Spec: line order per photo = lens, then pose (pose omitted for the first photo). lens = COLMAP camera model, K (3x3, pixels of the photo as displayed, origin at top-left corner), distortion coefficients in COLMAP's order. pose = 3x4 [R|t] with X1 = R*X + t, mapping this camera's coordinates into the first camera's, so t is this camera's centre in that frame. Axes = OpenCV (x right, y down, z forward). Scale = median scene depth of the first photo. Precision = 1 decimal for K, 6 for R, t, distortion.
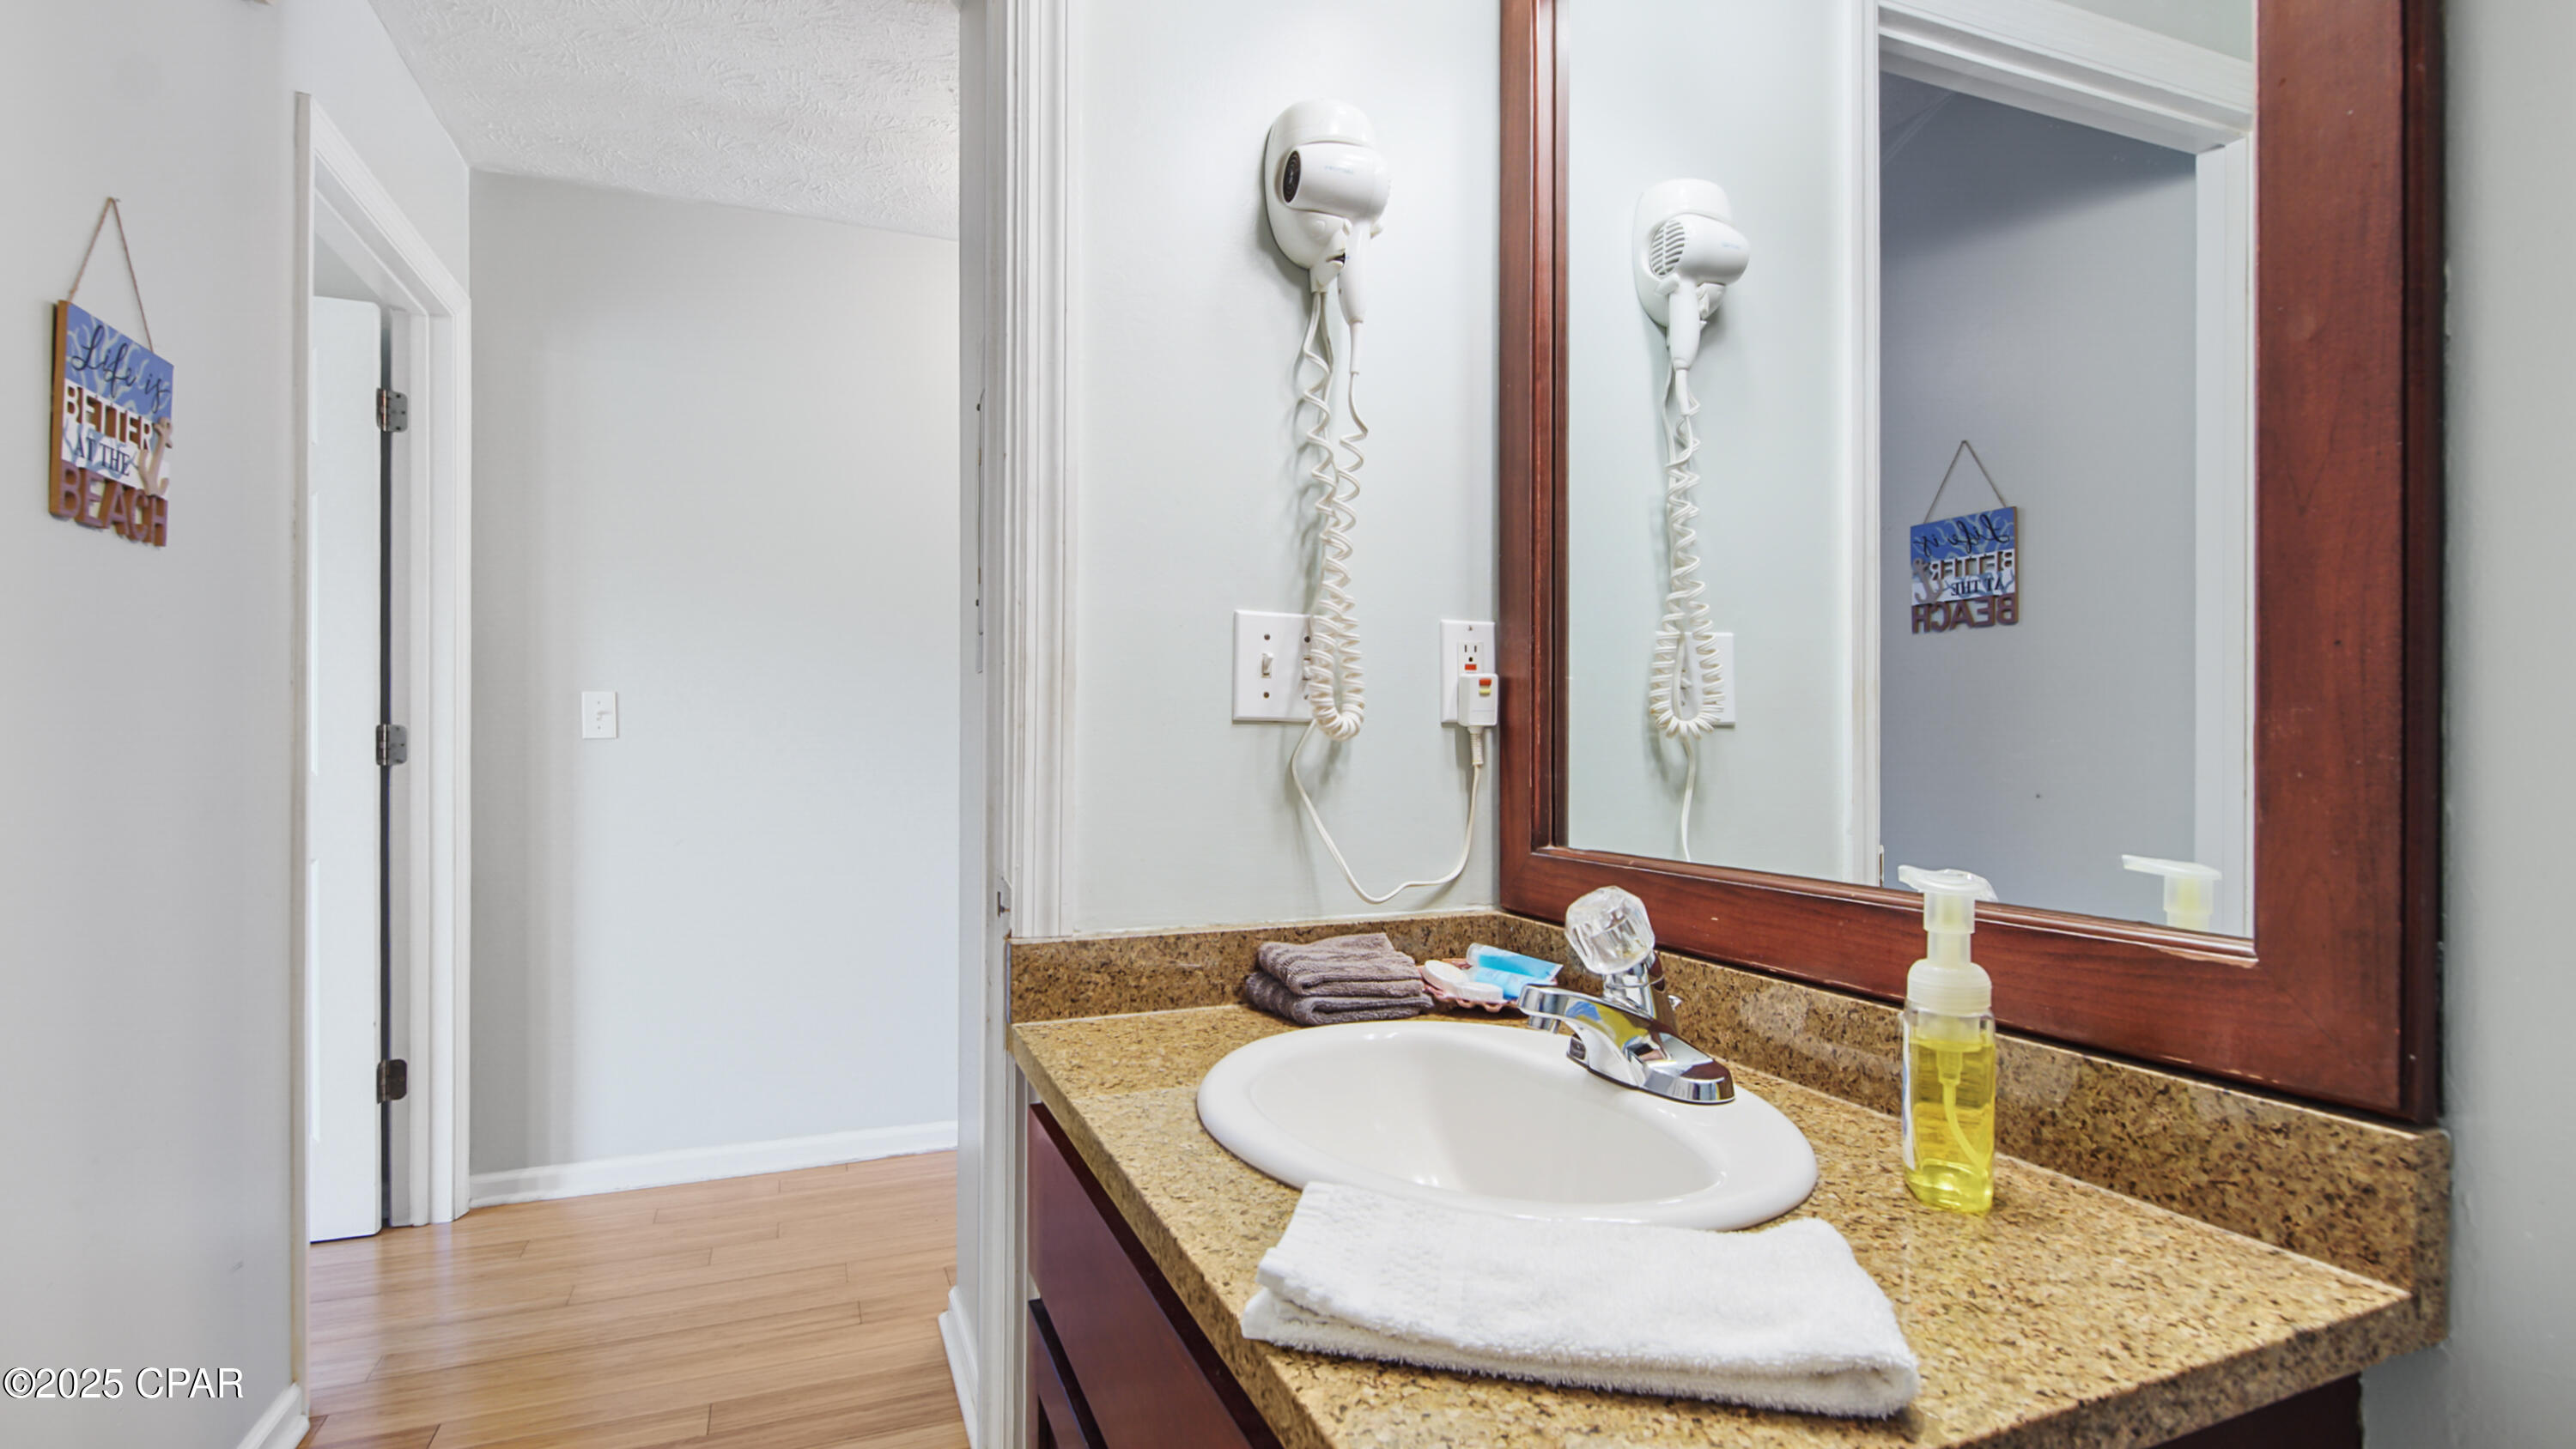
lens RADIAL K [[1243.5, 0, 1281.4], [0, 1243.5, 751.9], [0, 0, 1]] dist [0.000219, -0.000741]
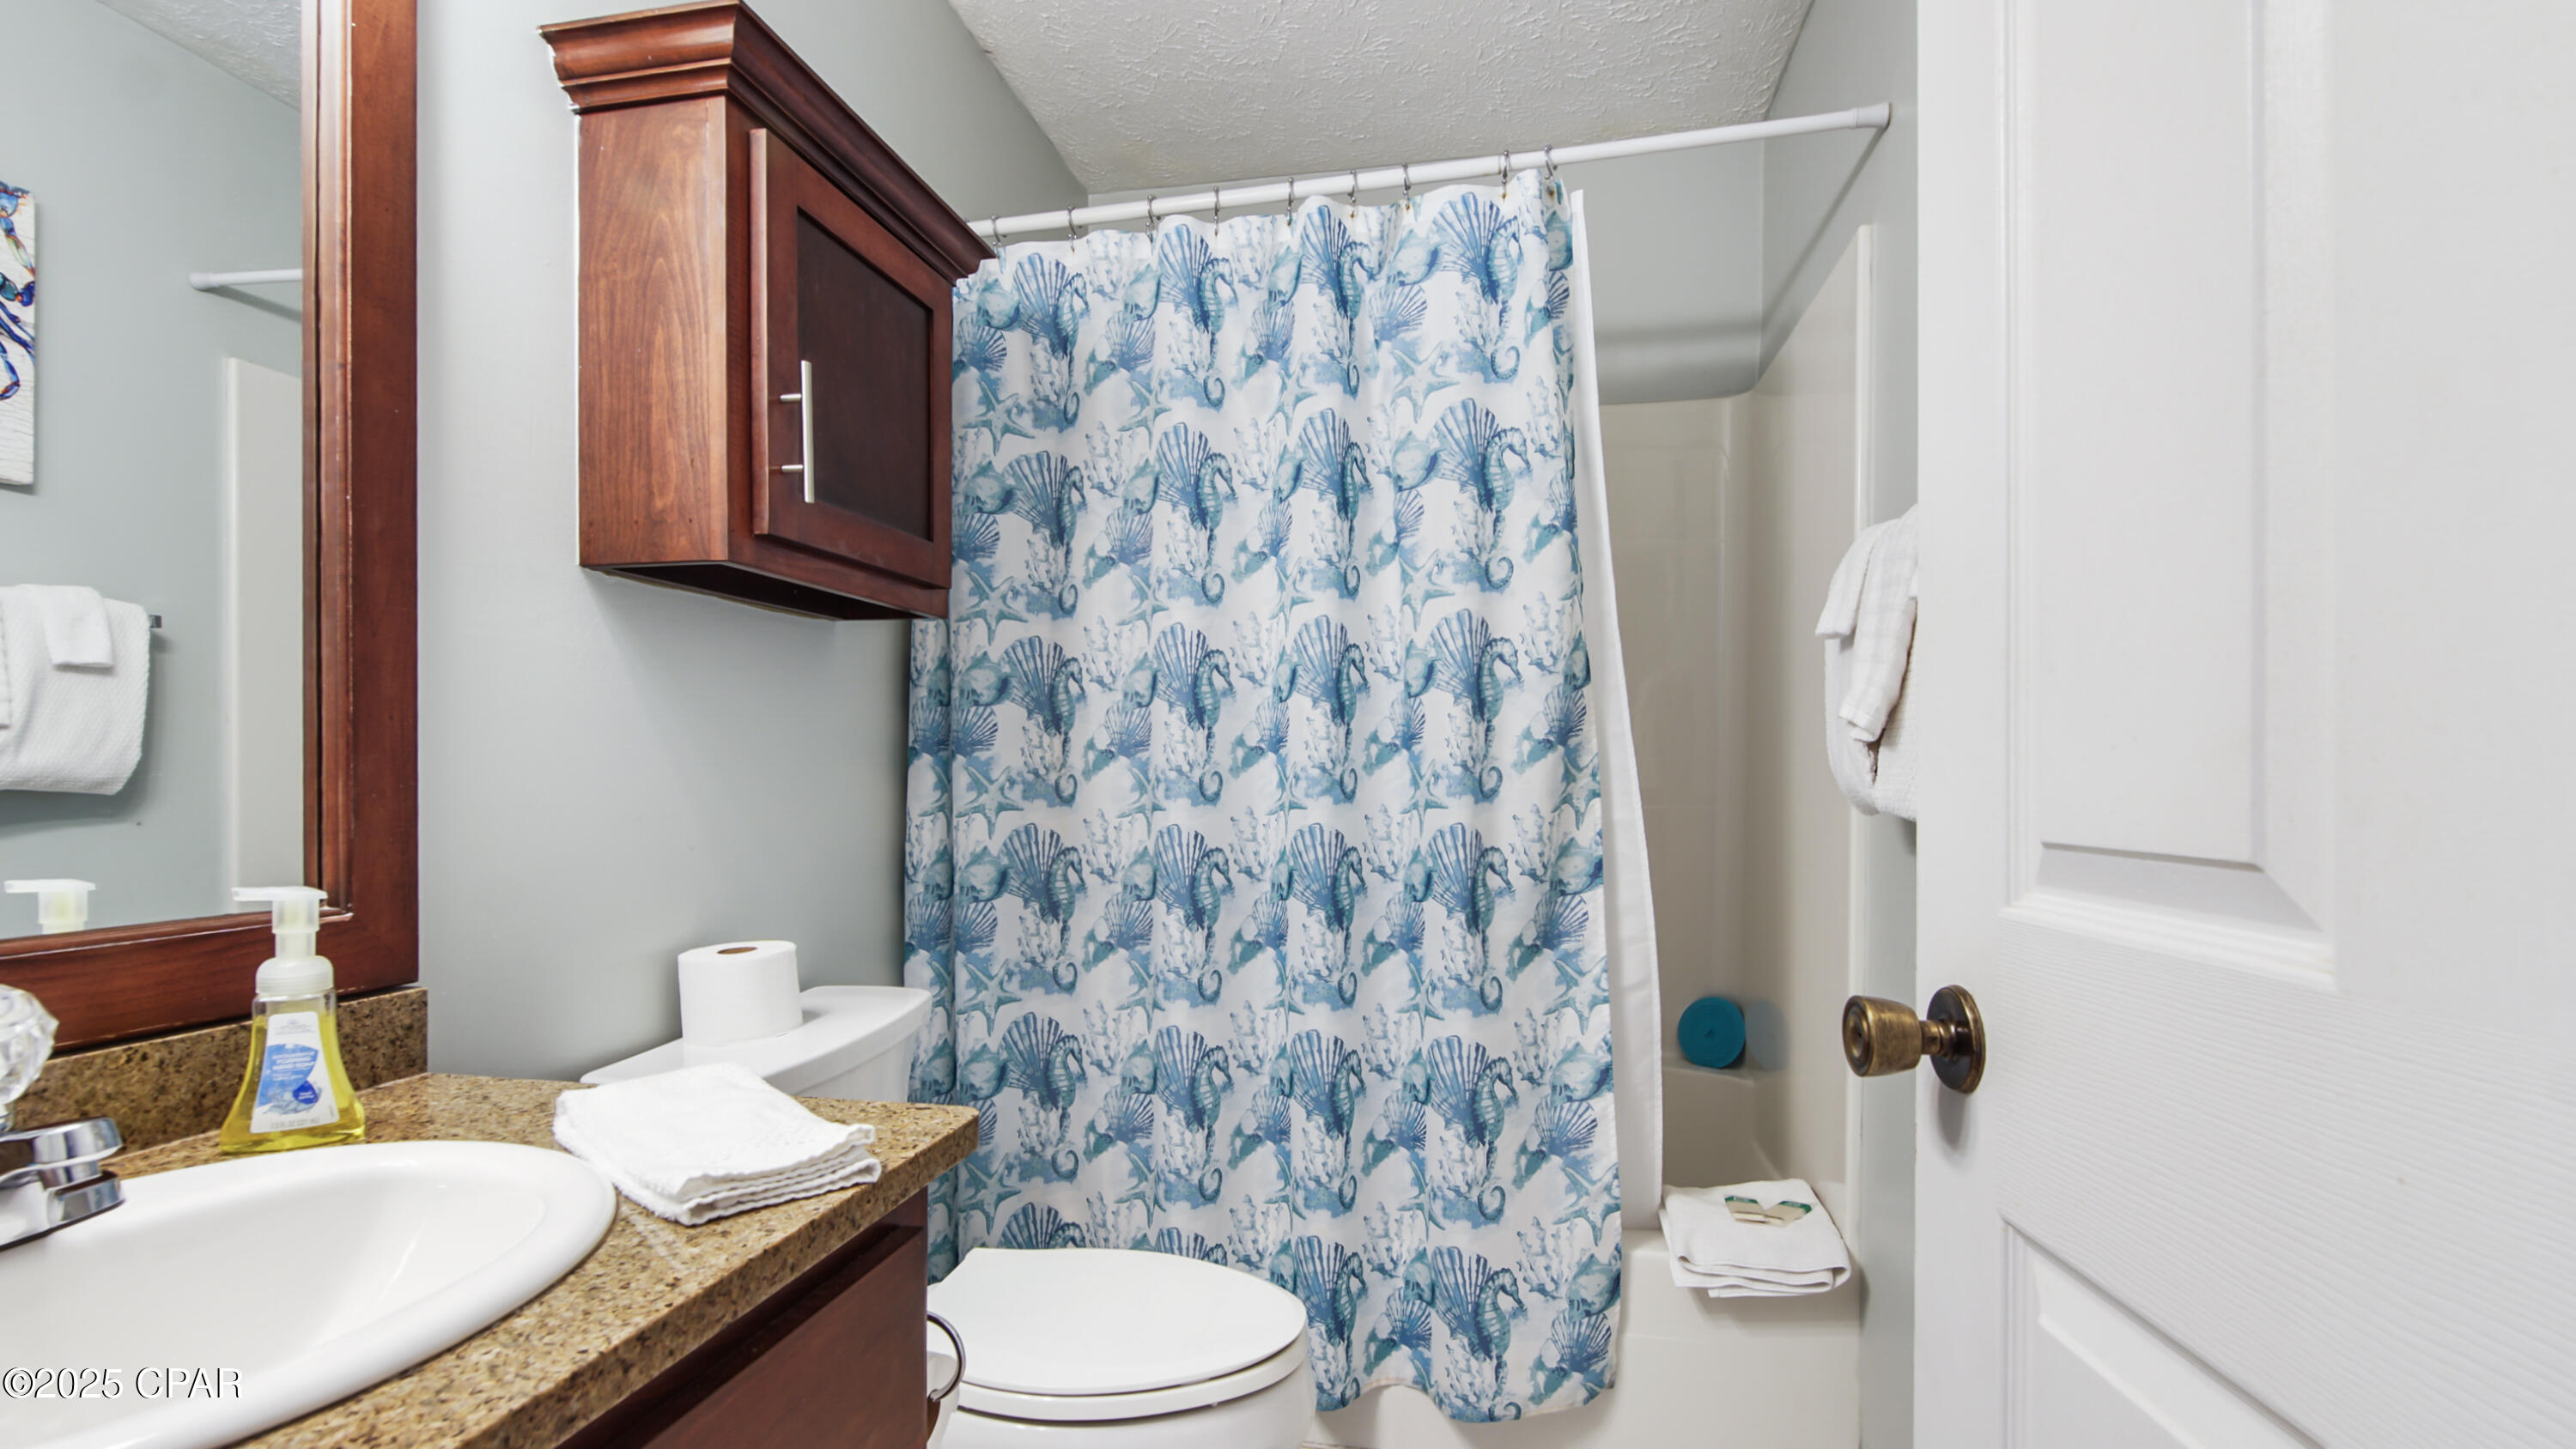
lens RADIAL K [[1243.5, 0, 1281.4], [0, 1243.5, 751.9], [0, 0, 1]] dist [0.000219, -0.000741]
pose [[-0.842100, 0.000687, 0.539321, -0.928826], [-0.003062, 0.999977, -0.006055, -0.027657], [-0.539312, -0.006751, -0.842079, 1.496229]]
